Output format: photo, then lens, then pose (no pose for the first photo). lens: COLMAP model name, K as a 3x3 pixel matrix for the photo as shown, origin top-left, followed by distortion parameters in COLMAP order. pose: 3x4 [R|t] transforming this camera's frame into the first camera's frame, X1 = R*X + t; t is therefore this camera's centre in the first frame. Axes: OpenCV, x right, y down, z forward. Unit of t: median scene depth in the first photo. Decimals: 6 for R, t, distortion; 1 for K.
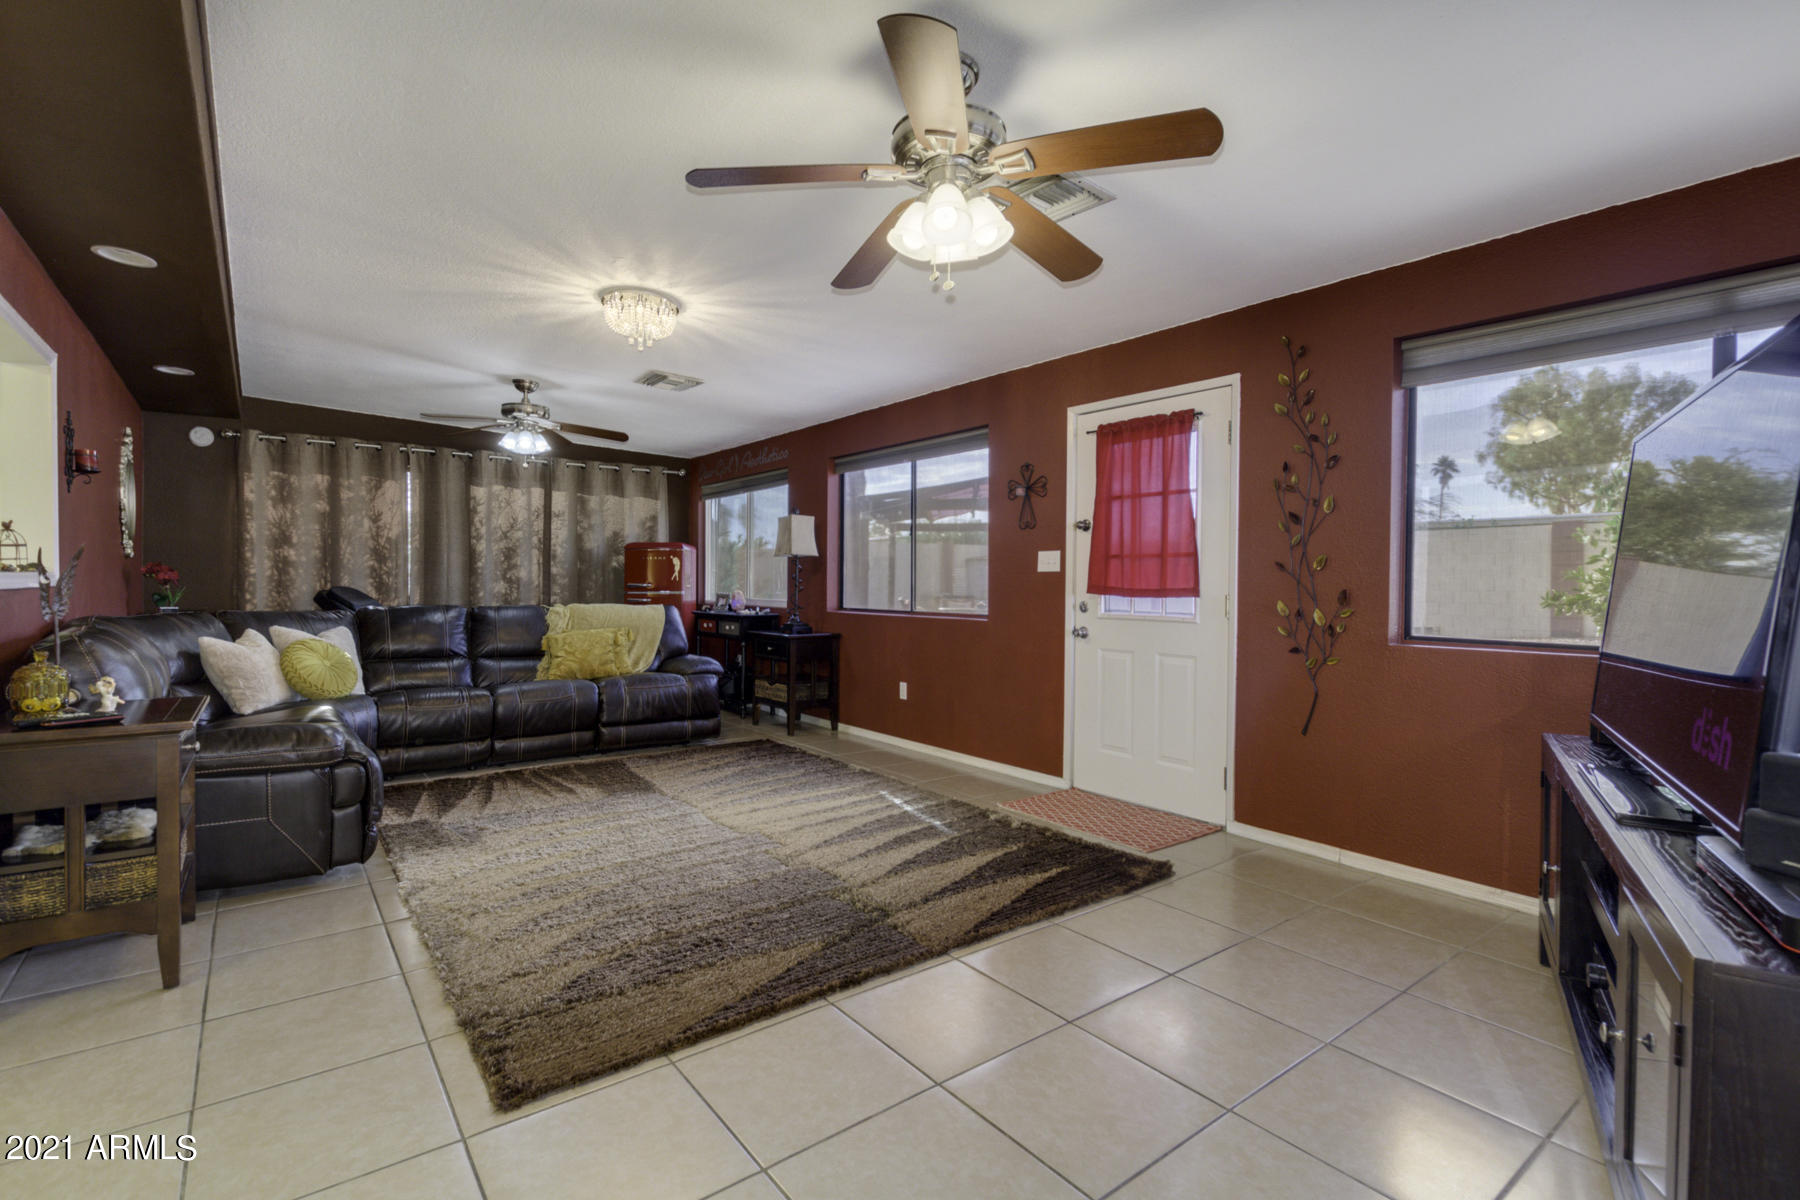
lens RADIAL K [[817.5, 0, 900.0], [0, 817.5, 600.0], [0, 0, 1]] dist [-0.015607, -0.000482]
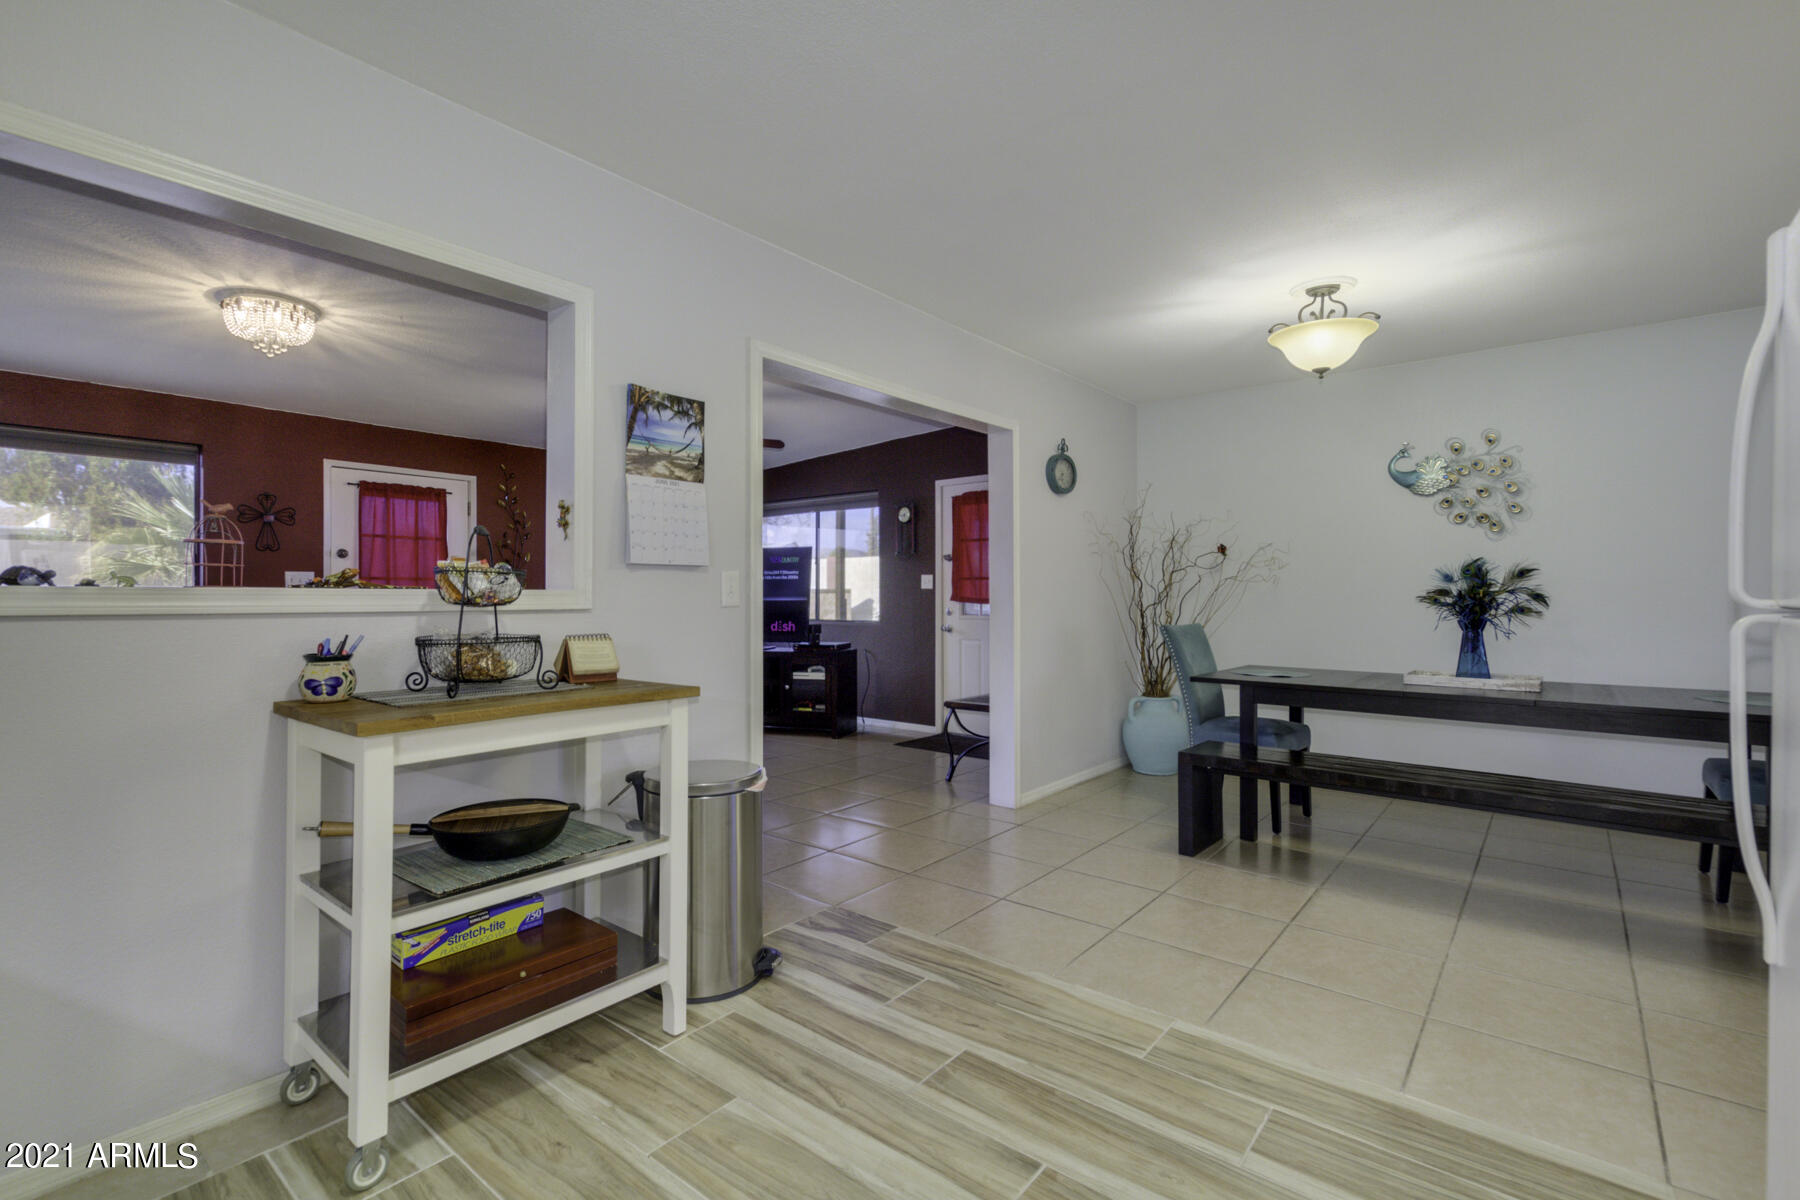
lens RADIAL K [[817.5, 0, 900.0], [0, 817.5, 600.0], [0, 0, 1]] dist [-0.015607, -0.000482]
pose [[-0.252642, -0.013982, 0.967459, -1.313791], [0.011912, 0.999775, 0.017560, -0.031943], [-0.967486, 0.015961, -0.252419, 0.498097]]
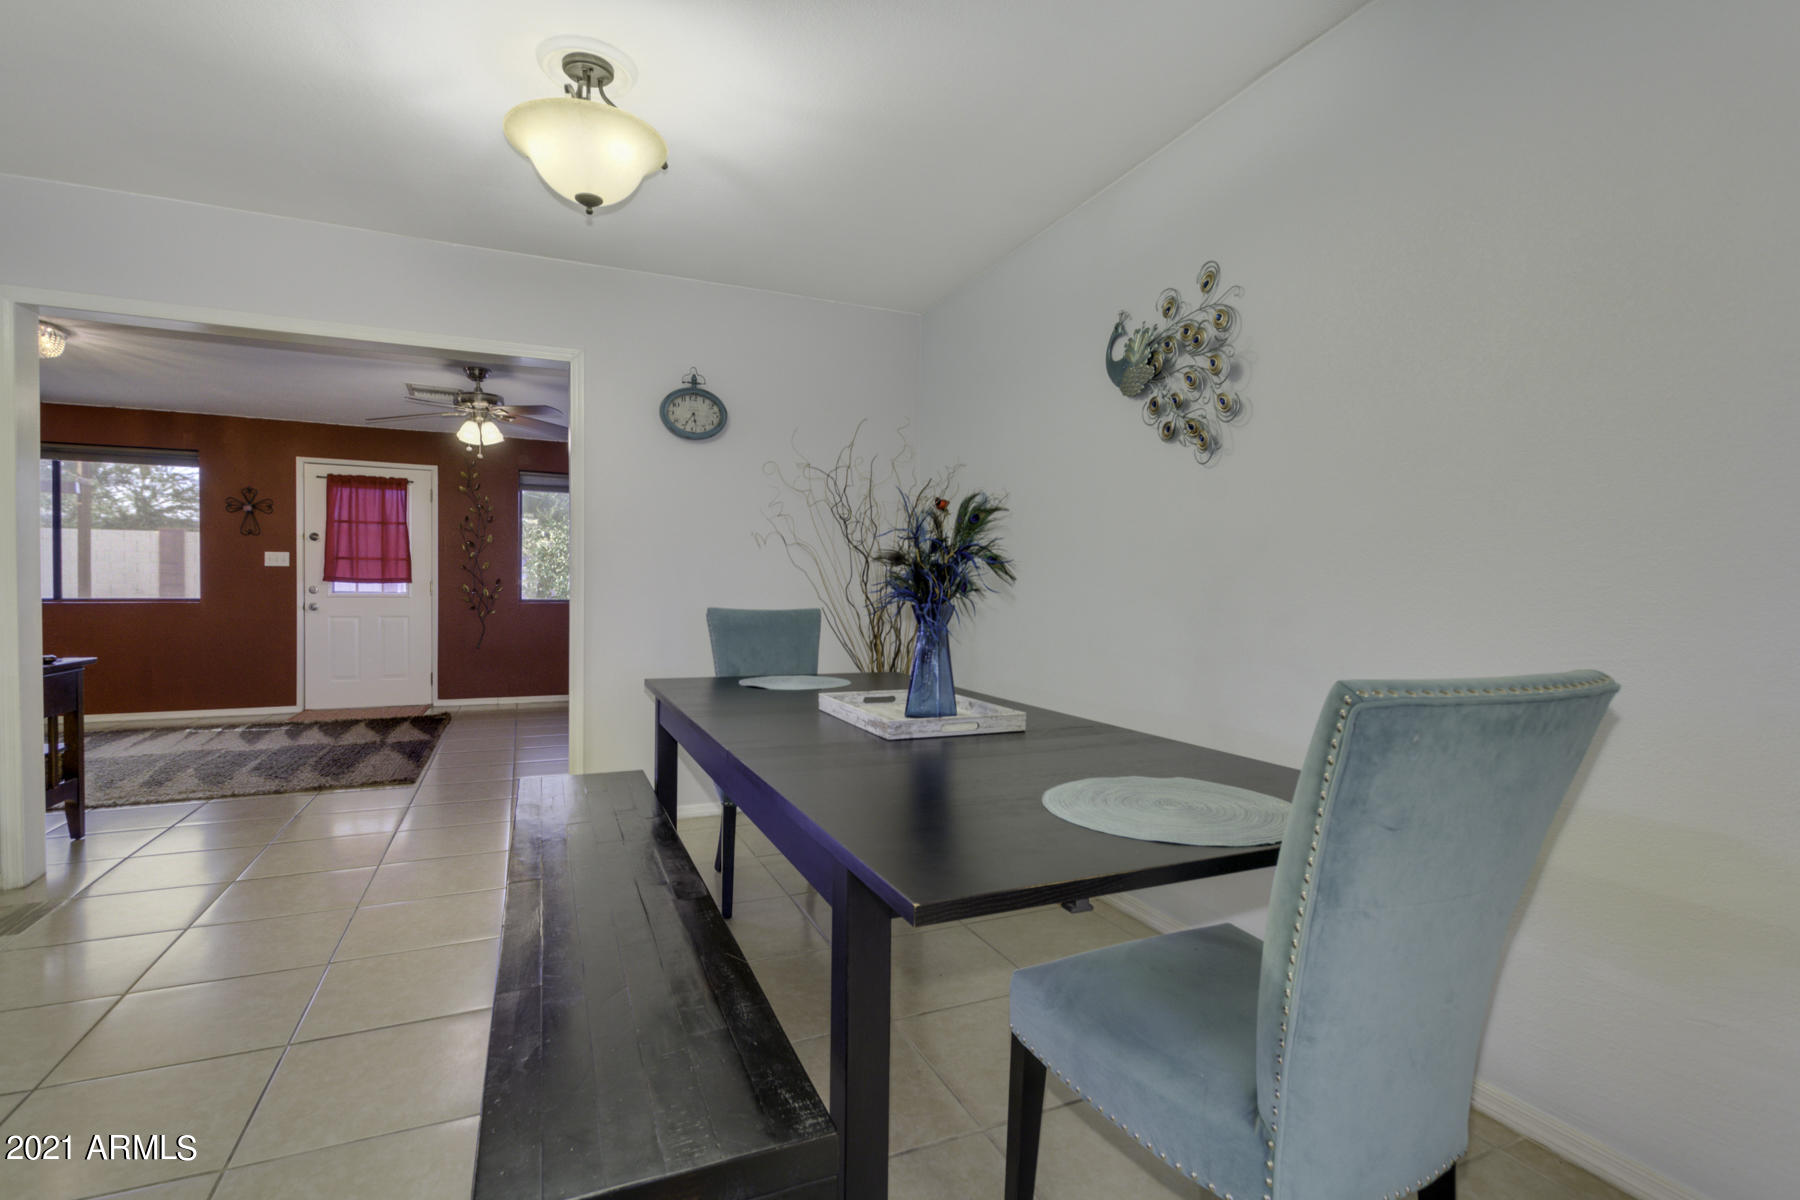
lens RADIAL K [[817.5, 0, 900.0], [0, 817.5, 600.0], [0, 0, 1]] dist [-0.015607, -0.000482]
pose [[0.209816, -0.031505, 0.977233, -1.090794], [0.008584, 0.999502, 0.030380, -0.010326], [-0.977703, 0.002015, 0.209982, -0.412795]]
